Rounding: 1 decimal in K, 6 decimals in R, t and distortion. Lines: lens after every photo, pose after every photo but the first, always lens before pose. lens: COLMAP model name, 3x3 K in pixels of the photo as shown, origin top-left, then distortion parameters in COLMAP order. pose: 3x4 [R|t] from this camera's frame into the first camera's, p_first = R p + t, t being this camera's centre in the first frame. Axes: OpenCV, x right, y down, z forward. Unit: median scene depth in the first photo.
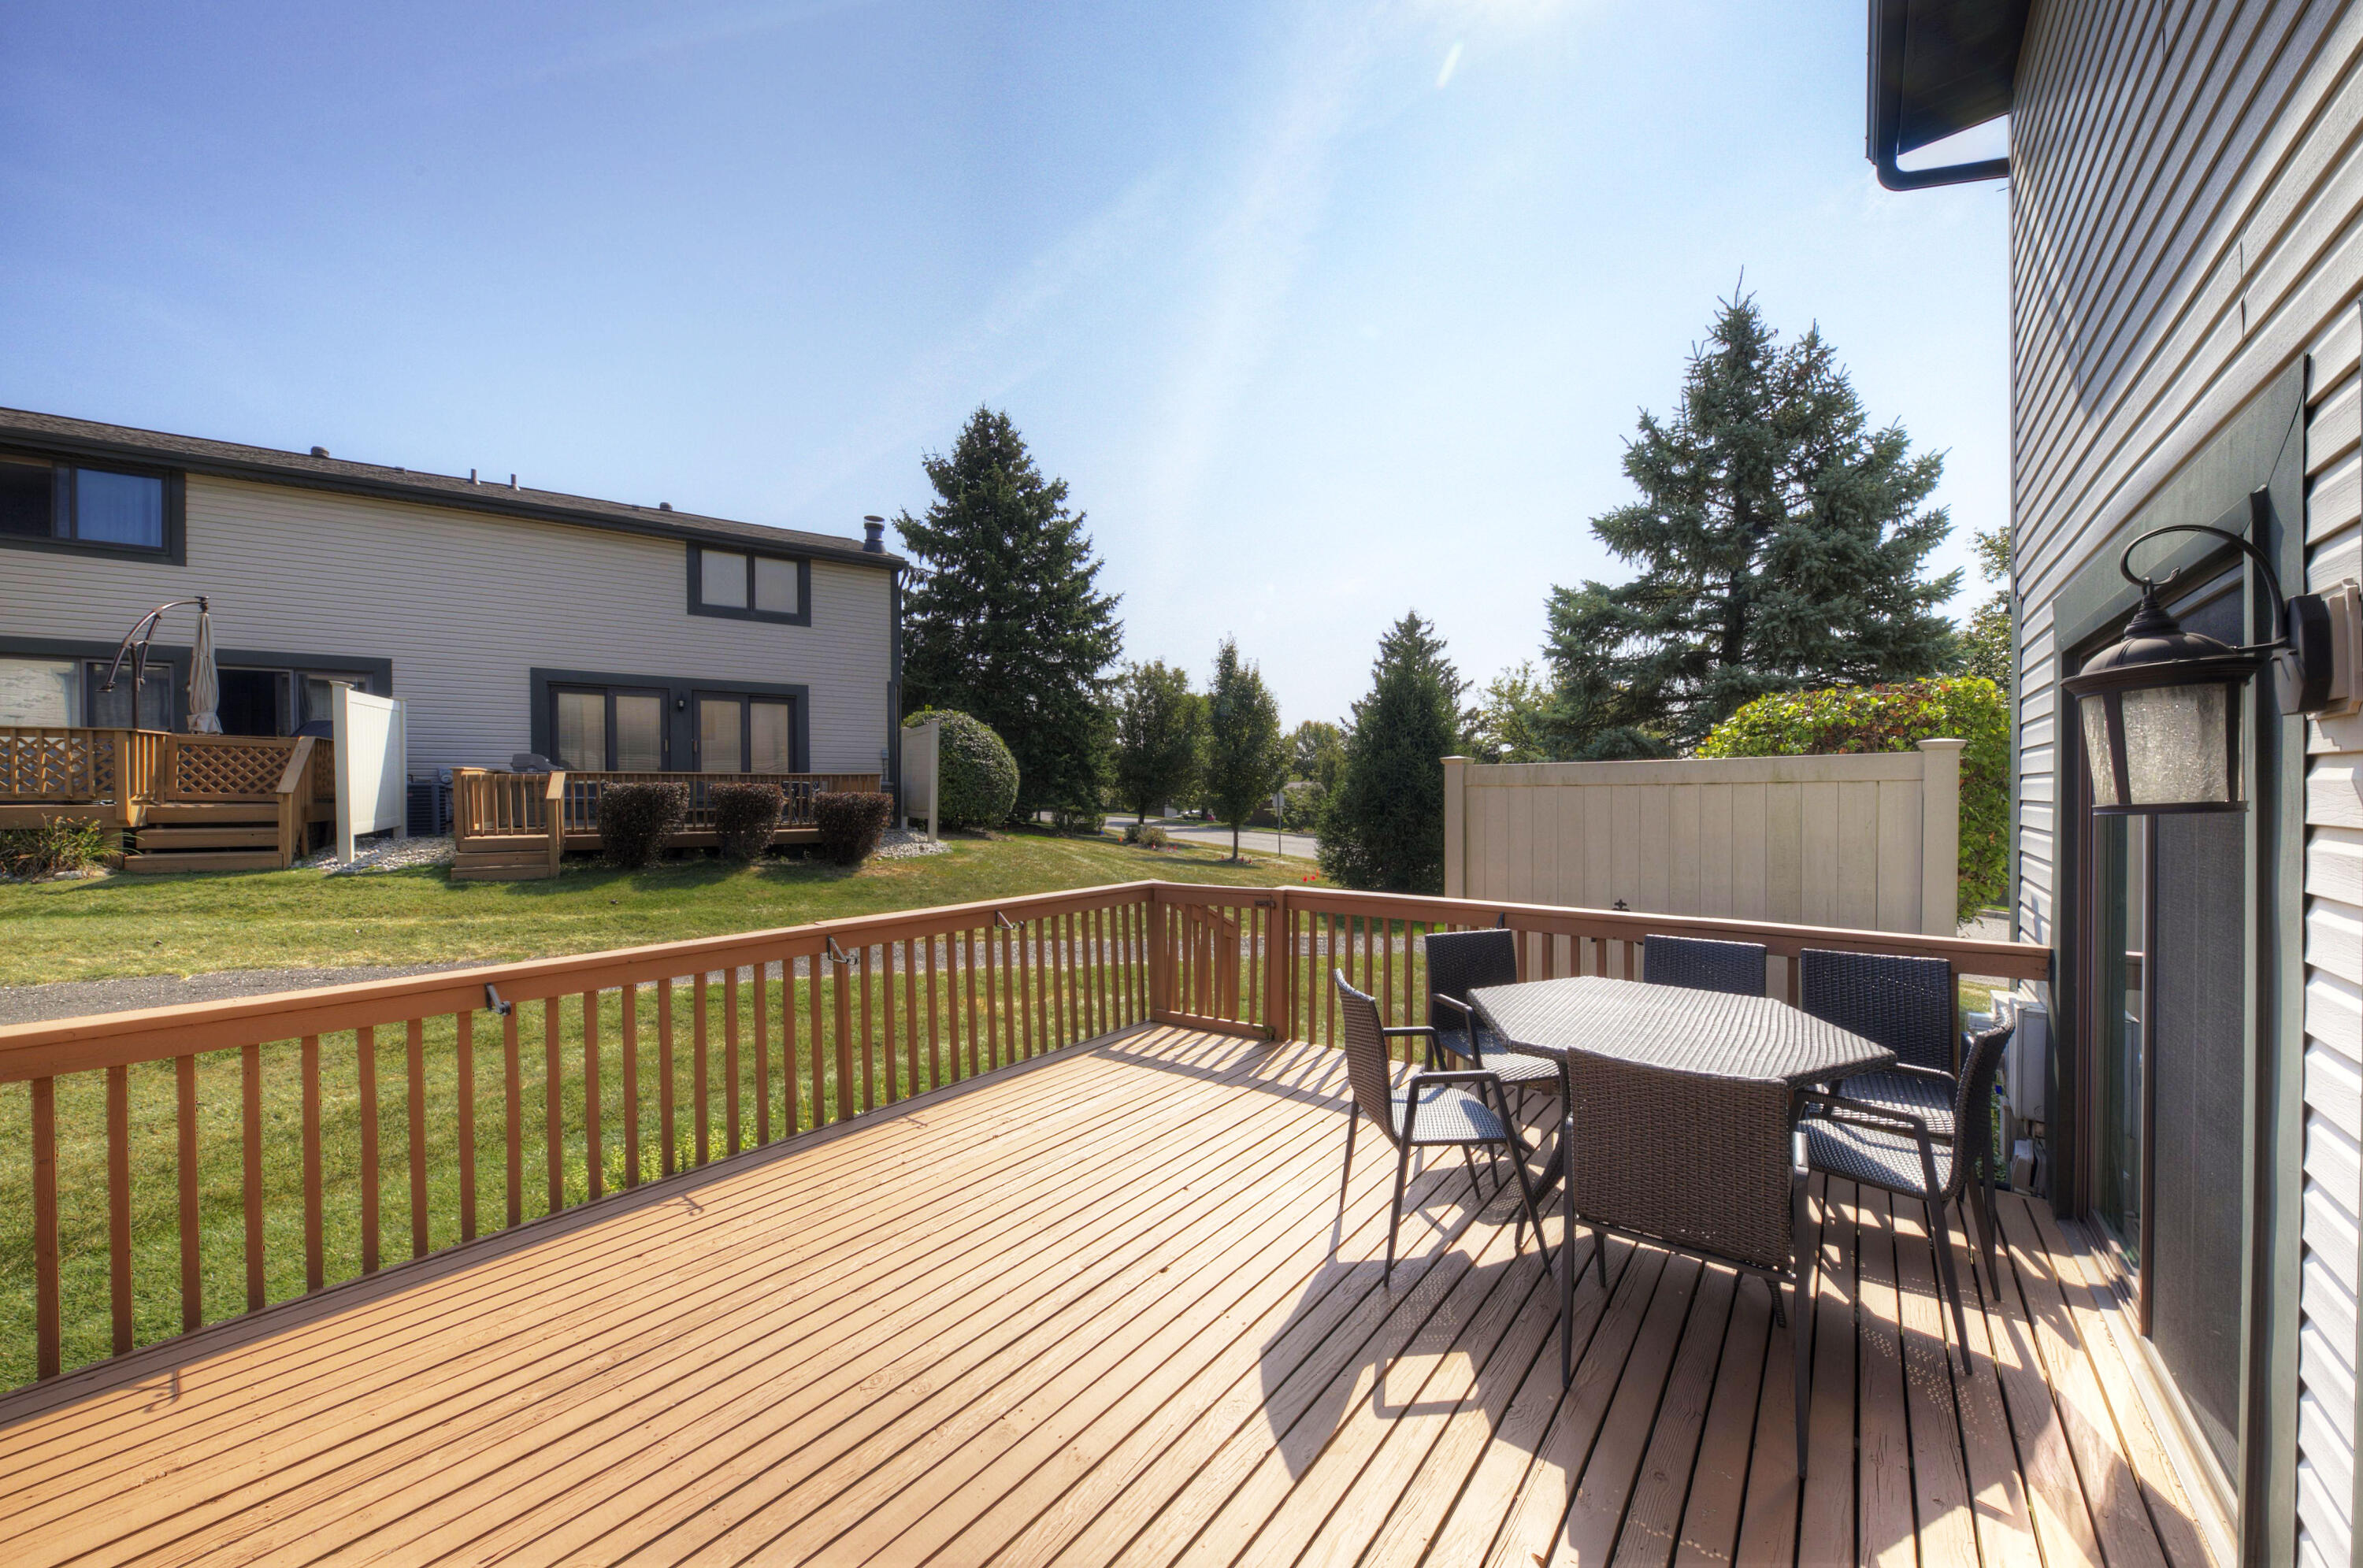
lens RADIAL K [[810.1, 0, 1181.8], [0, 810.1, 794.9], [0, 0, 1]] dist [0.012463, -0.008160]
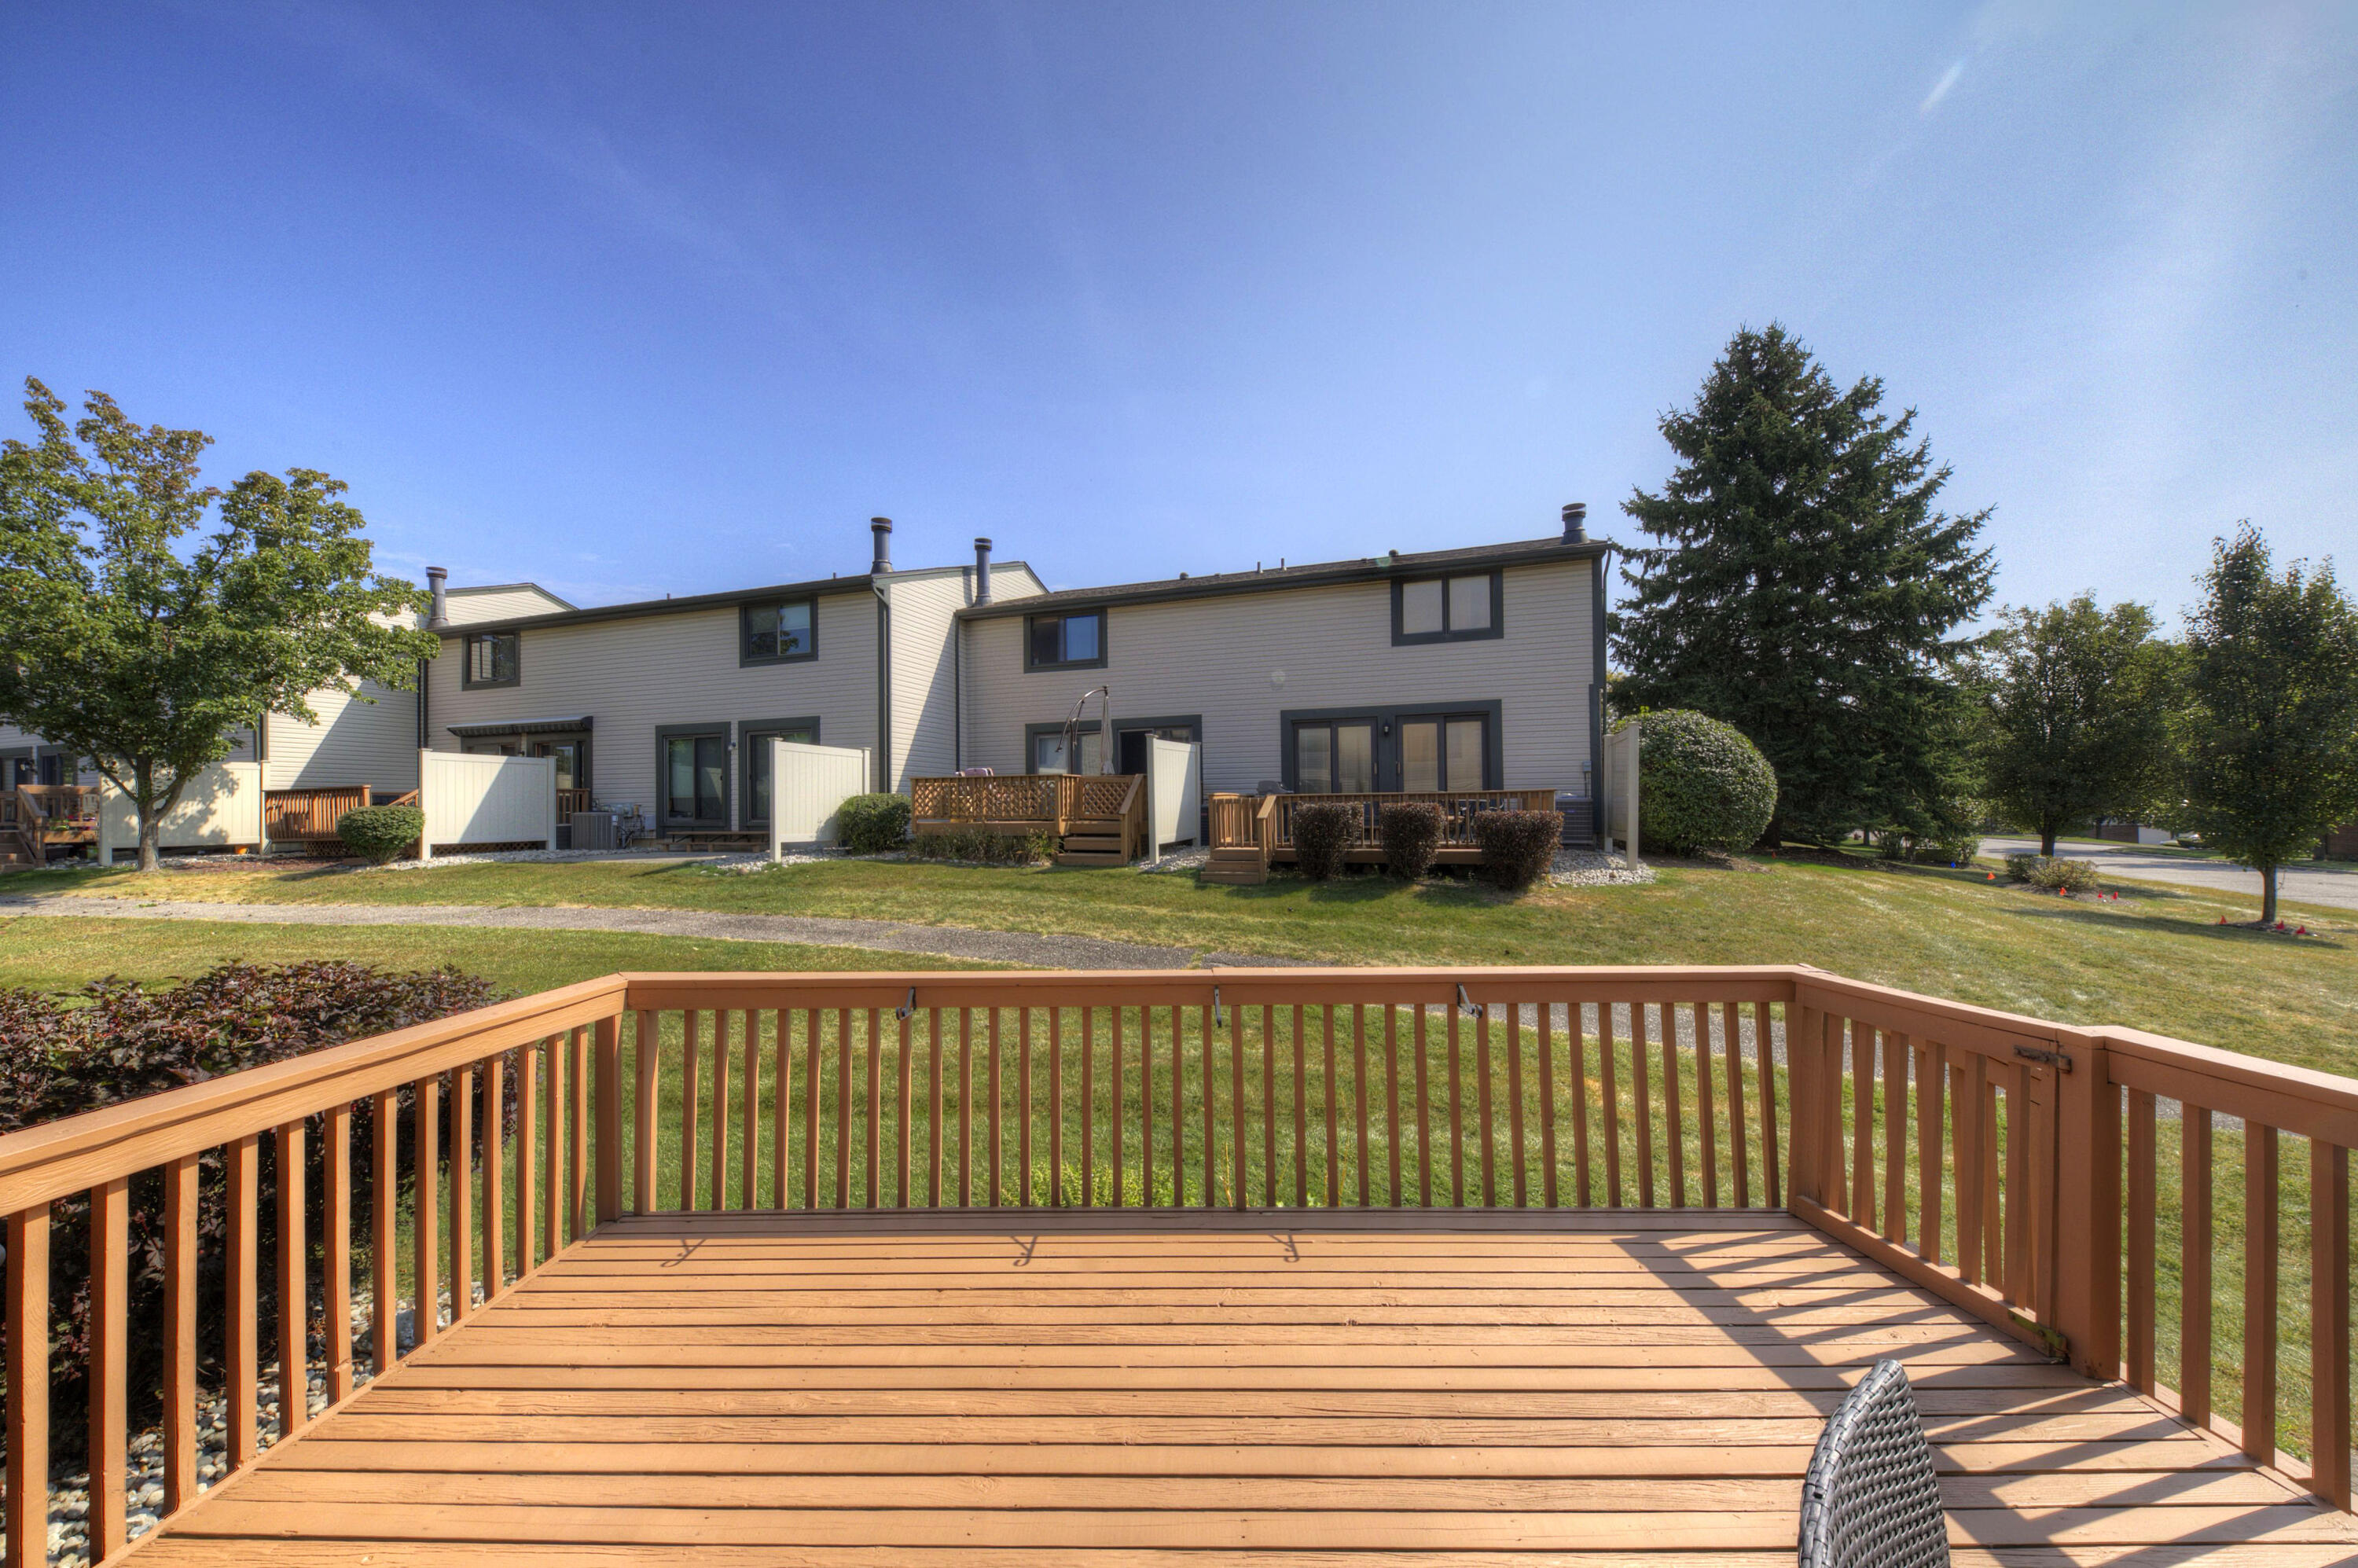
lens RADIAL K [[808.5, 0, 1179.3], [0, 808.5, 794.9], [0, 0, 1]] dist [0.012463, -0.008160]
pose [[0.621478, -0.021251, -0.783143, 0.046056], [0.005840, 0.999730, -0.022494, -0.001704], [0.783409, 0.009406, 0.621435, 0.093947]]
